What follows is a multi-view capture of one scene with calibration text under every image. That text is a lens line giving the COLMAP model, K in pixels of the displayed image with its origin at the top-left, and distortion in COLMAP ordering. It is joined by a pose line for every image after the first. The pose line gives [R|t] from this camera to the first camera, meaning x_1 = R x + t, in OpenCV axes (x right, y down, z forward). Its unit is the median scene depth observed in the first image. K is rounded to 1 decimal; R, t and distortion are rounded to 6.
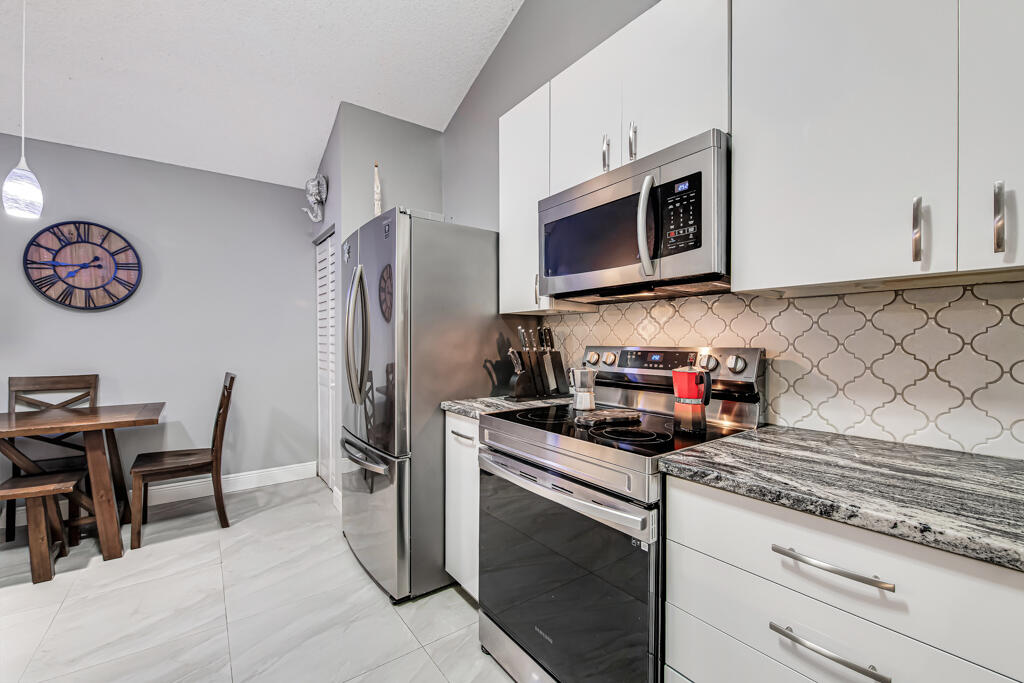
lens RADIAL K [[422.5, 0, 507.6], [0, 422.5, 351.9], [0, 0, 1]] dist [-0.012168, -0.003033]
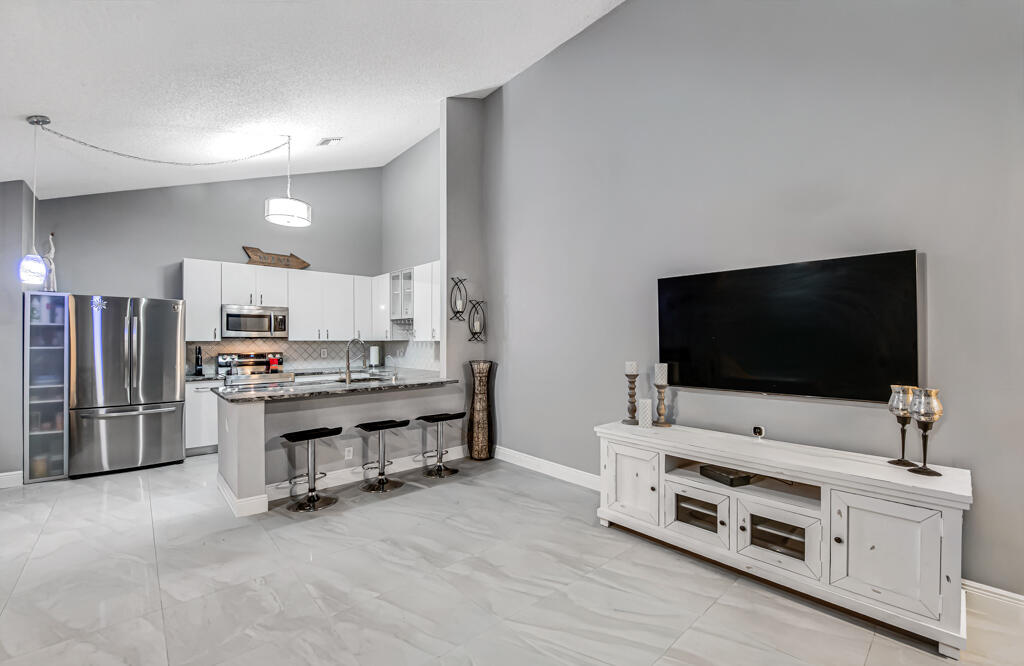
lens RADIAL K [[421.9, 0, 510.6], [0, 421.9, 340.7], [0, 0, 1]] dist [-0.014201, -0.002542]
pose [[-0.105344, -0.003803, 0.994429, -2.004933], [0.023943, 0.999693, 0.006359, -0.050223], [-0.994148, 0.024480, -0.105221, -0.452008]]
